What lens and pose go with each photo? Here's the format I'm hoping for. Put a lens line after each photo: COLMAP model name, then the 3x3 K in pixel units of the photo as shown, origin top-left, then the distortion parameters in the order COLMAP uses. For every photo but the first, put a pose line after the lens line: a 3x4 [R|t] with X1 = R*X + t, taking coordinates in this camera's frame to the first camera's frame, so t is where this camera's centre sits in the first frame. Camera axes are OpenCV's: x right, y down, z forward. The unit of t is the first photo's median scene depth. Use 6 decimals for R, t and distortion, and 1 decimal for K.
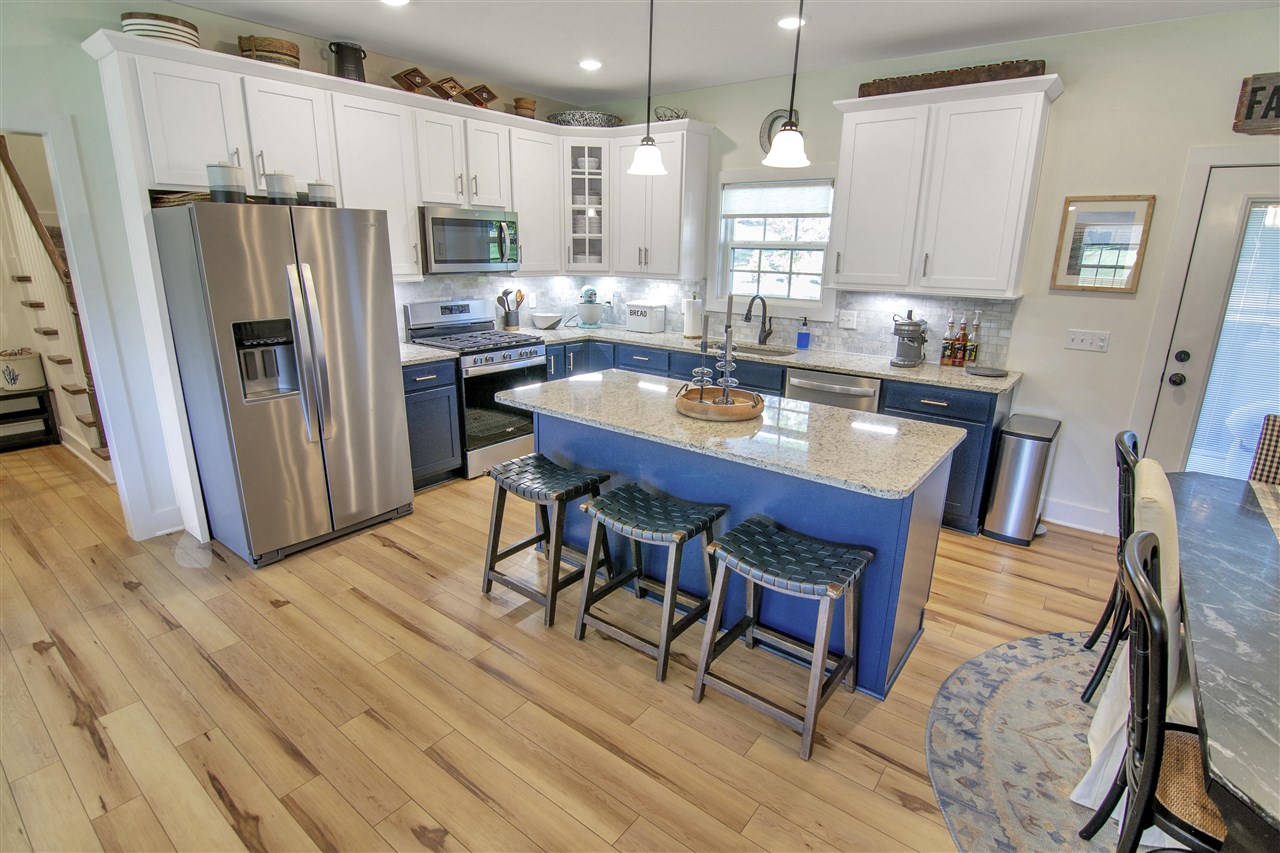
lens RADIAL K [[626.8, 0, 639.0], [0, 626.8, 426.4], [0, 0, 1]] dist [-0.008905, -0.007059]
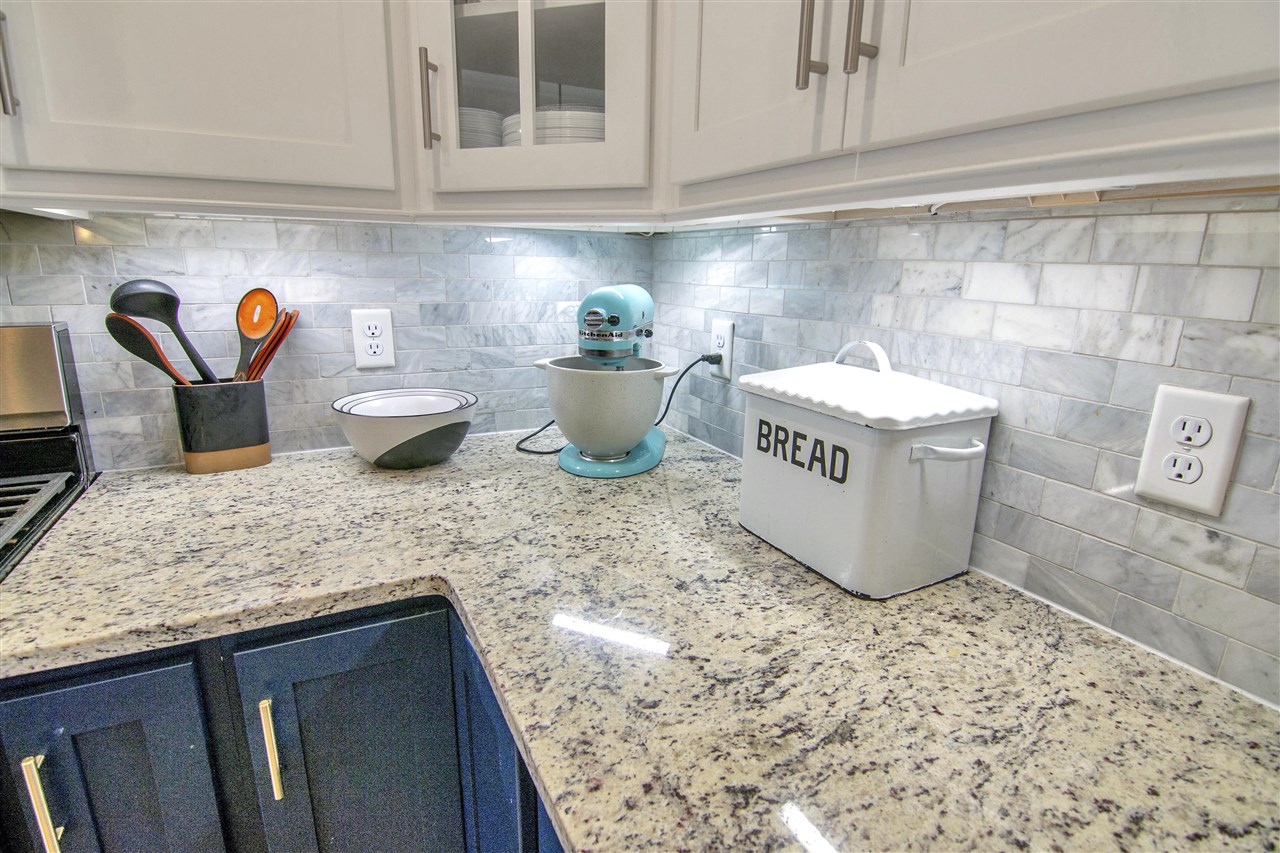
lens RADIAL K [[626.8, 0, 631.3], [0, 626.8, 424.7], [0, 0, 1]] dist [-0.008905, -0.007059]
pose [[0.904246, 0.105610, -0.413746, 0.025331], [-0.123533, 0.992200, -0.016719, -0.178939], [0.408752, 0.066229, 0.910239, 0.837929]]
